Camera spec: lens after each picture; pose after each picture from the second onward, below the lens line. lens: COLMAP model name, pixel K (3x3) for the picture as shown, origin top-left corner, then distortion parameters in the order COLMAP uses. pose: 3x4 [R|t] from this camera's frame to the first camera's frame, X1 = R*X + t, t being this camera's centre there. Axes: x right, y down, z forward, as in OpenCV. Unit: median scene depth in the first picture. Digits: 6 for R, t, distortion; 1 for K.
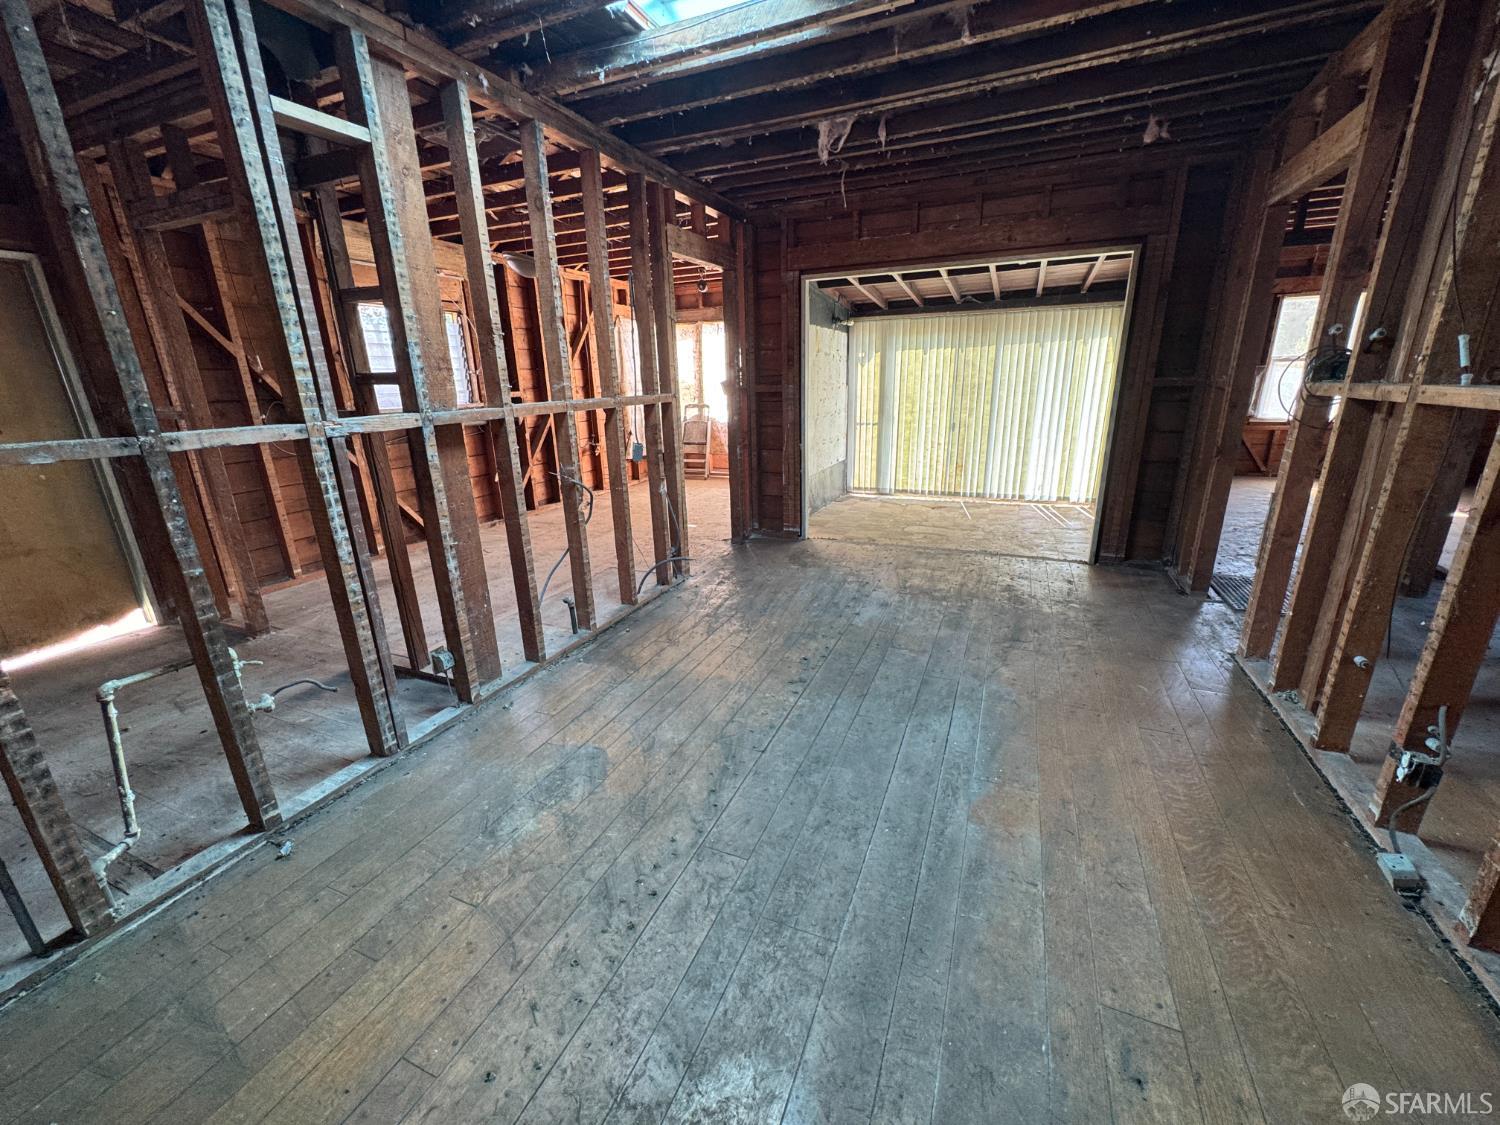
lens RADIAL K [[600.6, 0, 748.9], [0, 600.6, 566.2], [0, 0, 1]] dist [-0.003889, 0.000749]
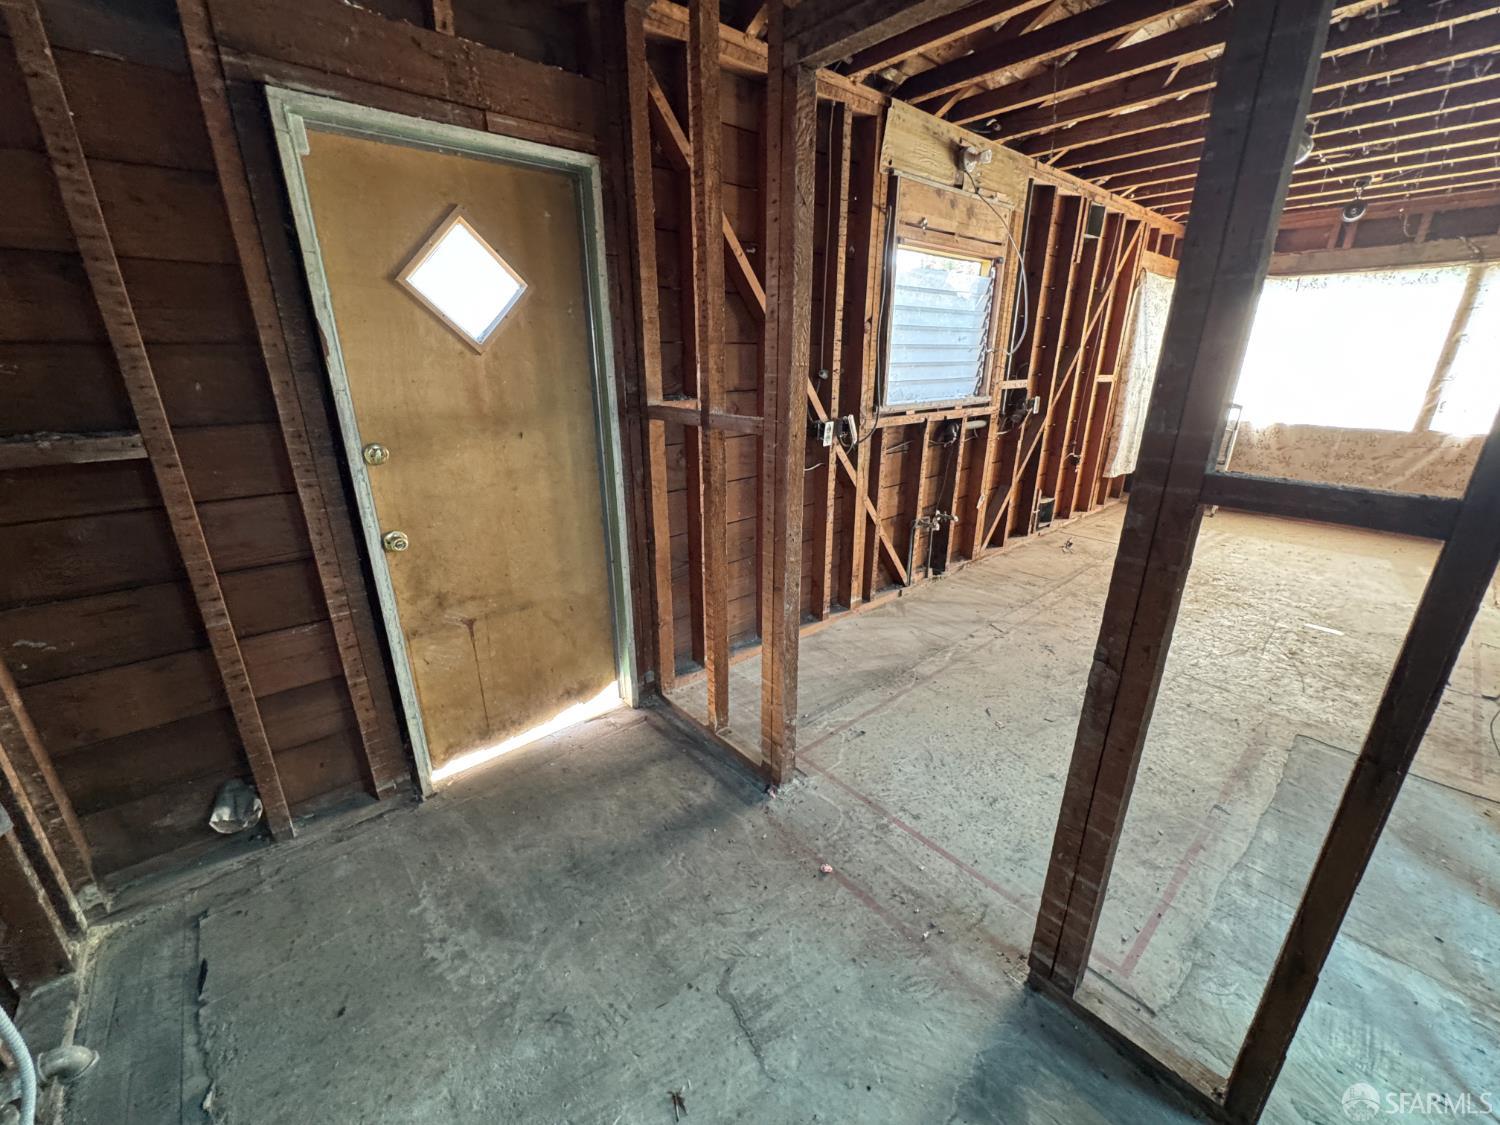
lens RADIAL K [[600.6, 0, 748.9], [0, 600.6, 566.2], [0, 0, 1]] dist [-0.003889, 0.000749]
pose [[0.902788, 0.165483, -0.396975, -0.308117], [-0.148572, 0.986187, 0.073225, -0.070672], [0.403609, -0.007127, 0.914904, 0.205047]]
